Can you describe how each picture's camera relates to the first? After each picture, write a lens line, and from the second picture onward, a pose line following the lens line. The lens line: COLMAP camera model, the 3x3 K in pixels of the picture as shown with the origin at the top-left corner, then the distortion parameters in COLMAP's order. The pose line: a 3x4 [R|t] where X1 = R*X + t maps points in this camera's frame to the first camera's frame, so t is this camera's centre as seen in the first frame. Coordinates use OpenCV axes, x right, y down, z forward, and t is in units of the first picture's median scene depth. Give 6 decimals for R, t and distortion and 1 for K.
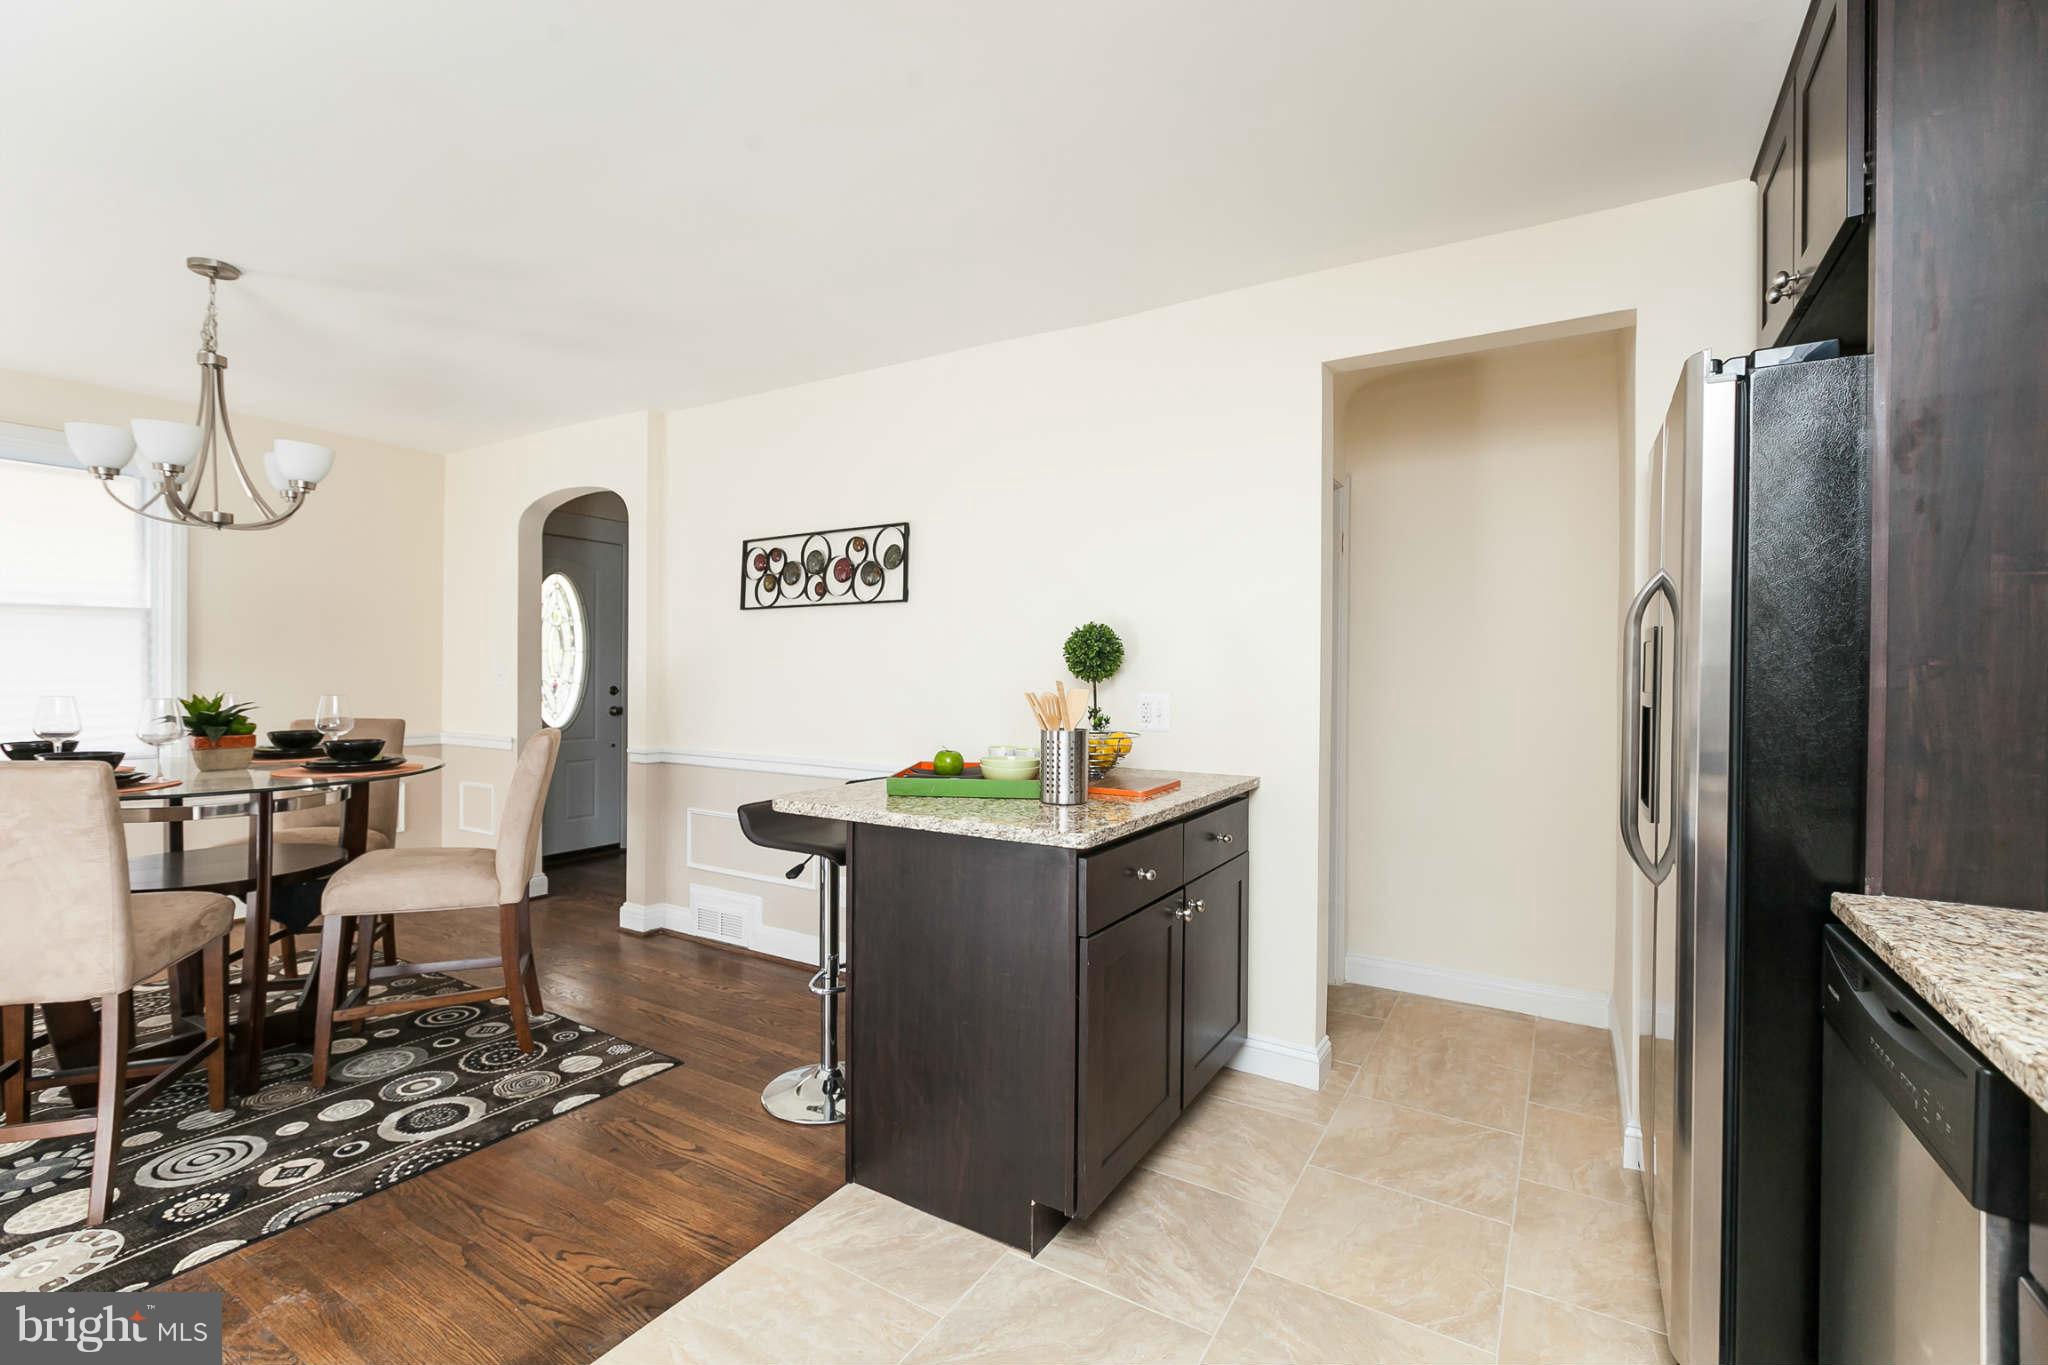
lens RADIAL K [[905.8, 0, 1024.0], [0, 905.8, 682.5], [0, 0, 1]] dist [-0.000205, -0.001260]
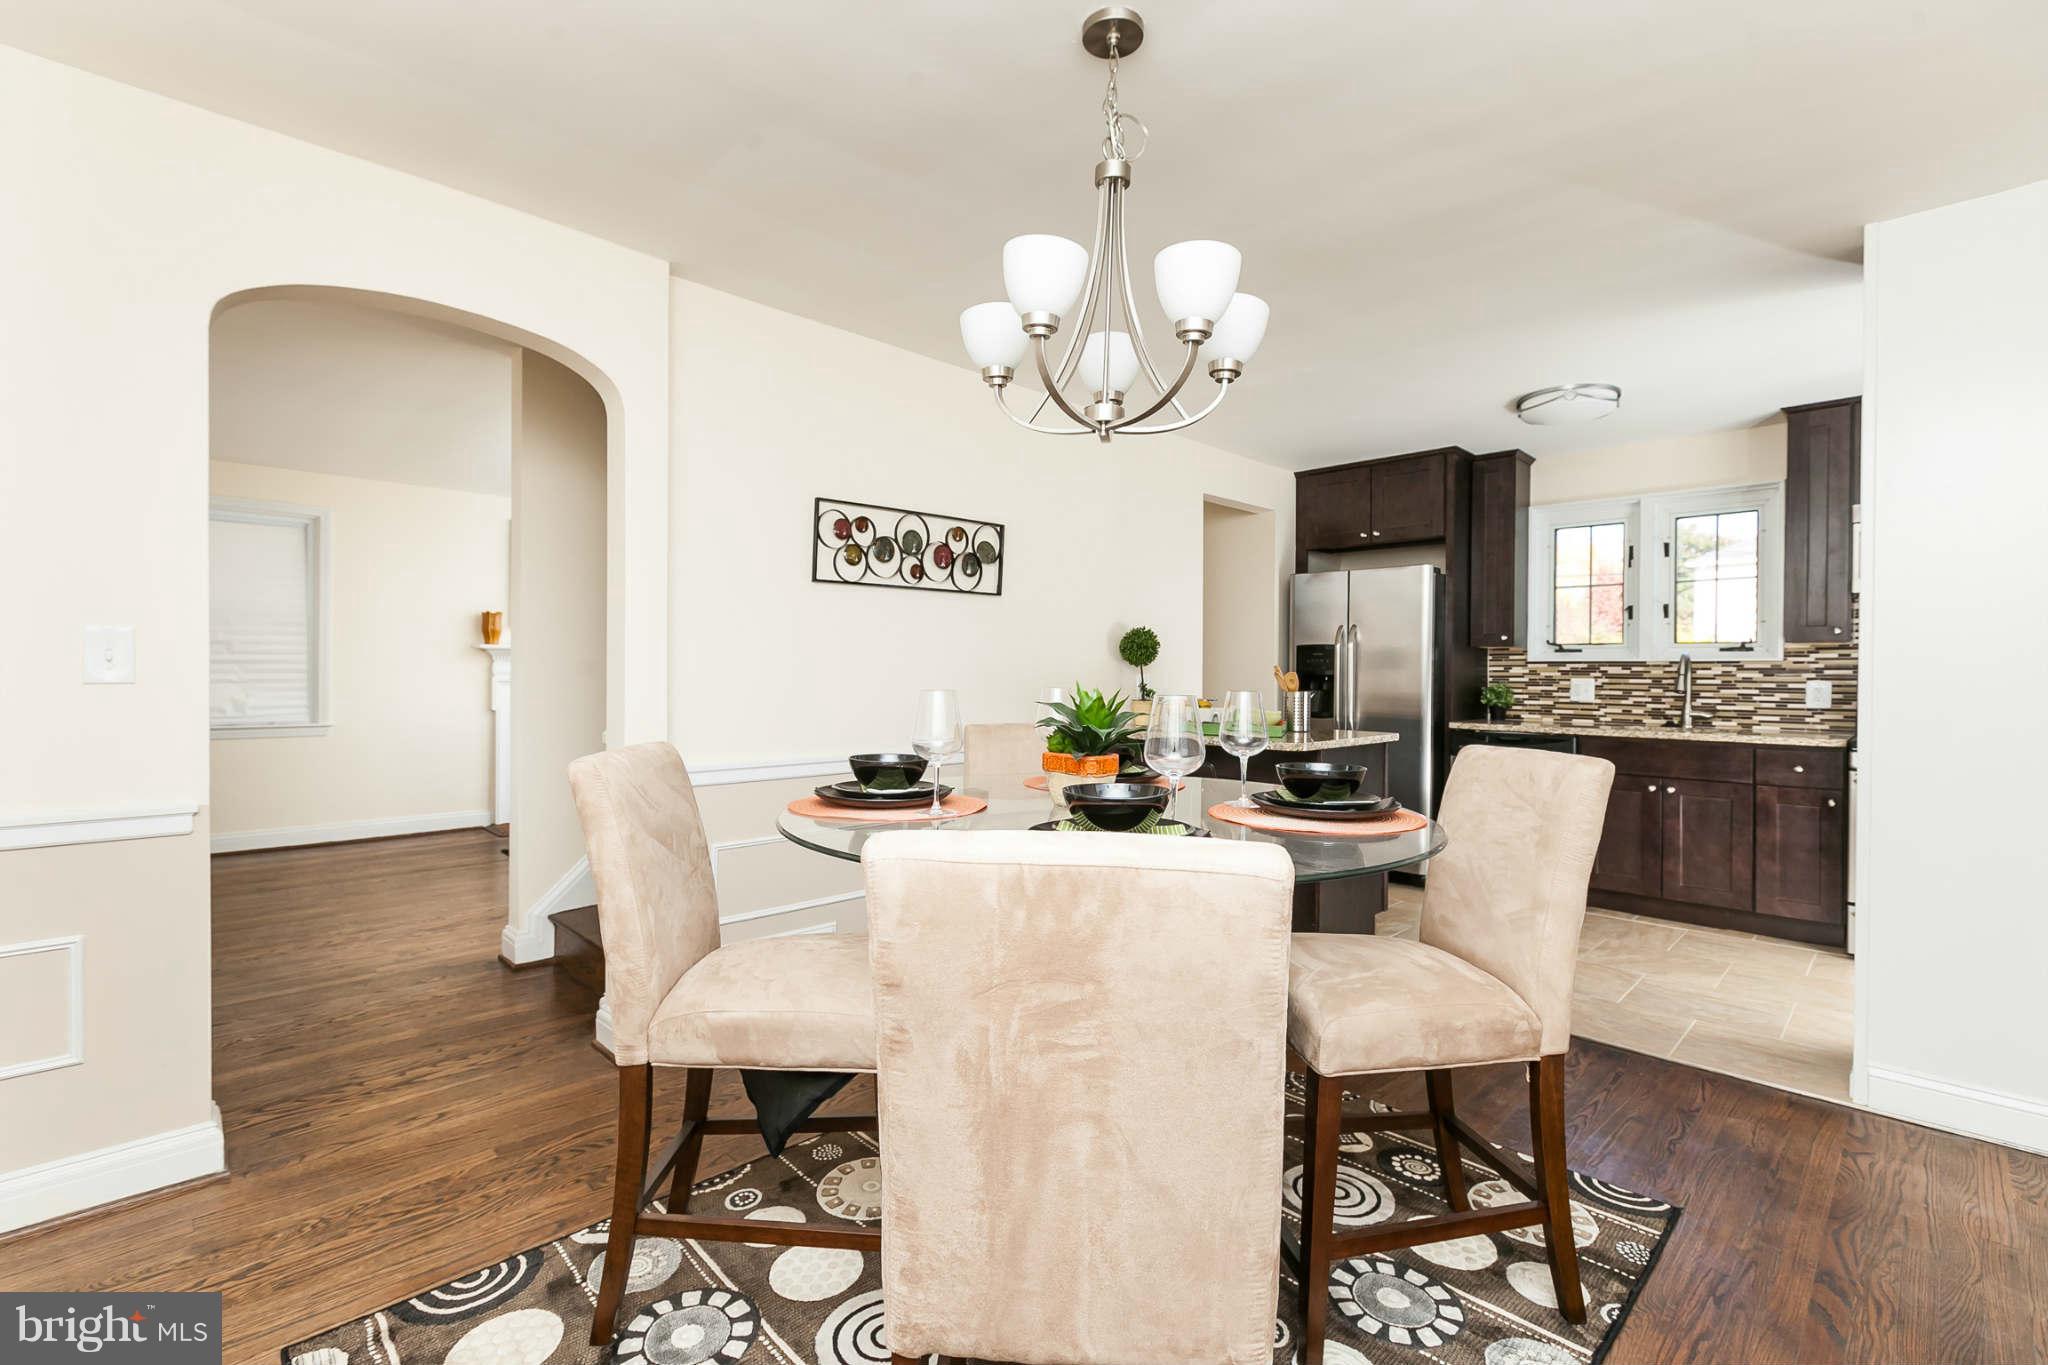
lens RADIAL K [[905.8, 0, 1024.0], [0, 905.8, 682.5], [0, 0, 1]] dist [-0.000205, -0.001260]
pose [[0.244022, -0.023721, 0.969480, -1.156437], [0.001528, 0.999709, 0.024076, -0.009023], [-0.969769, -0.004394, 0.243987, 0.671214]]
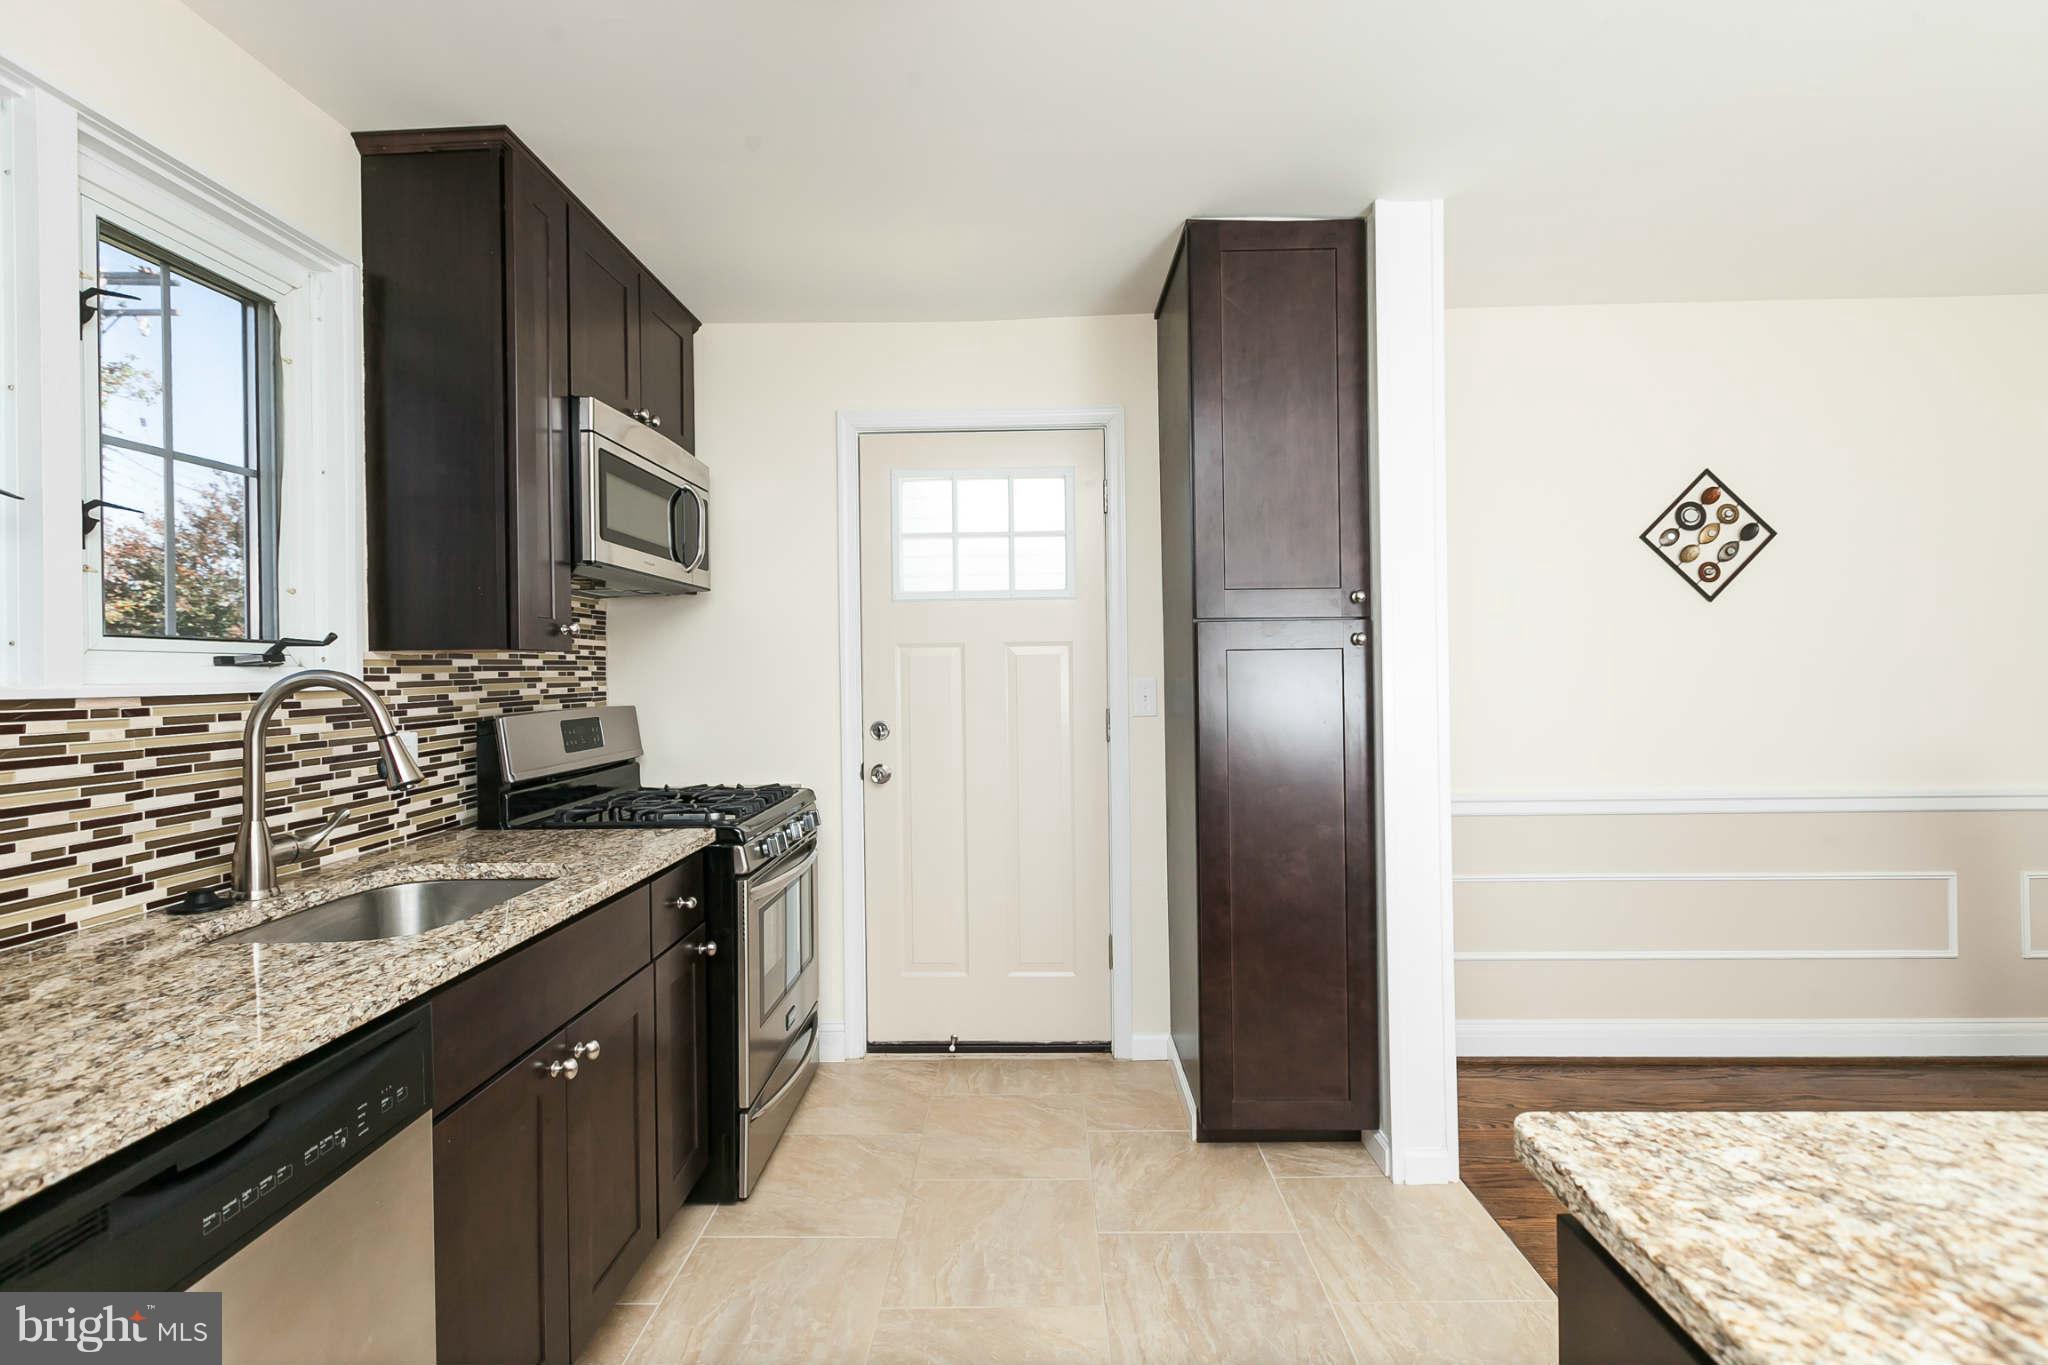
lens RADIAL K [[905.8, 0, 1024.0], [0, 905.8, 682.5], [0, 0, 1]] dist [-0.000205, -0.001260]
pose [[-0.865926, 0.005905, -0.500138, 0.227604], [0.001258, 0.999953, 0.009629, -0.016293], [0.500171, 0.007709, -0.865892, 0.615572]]
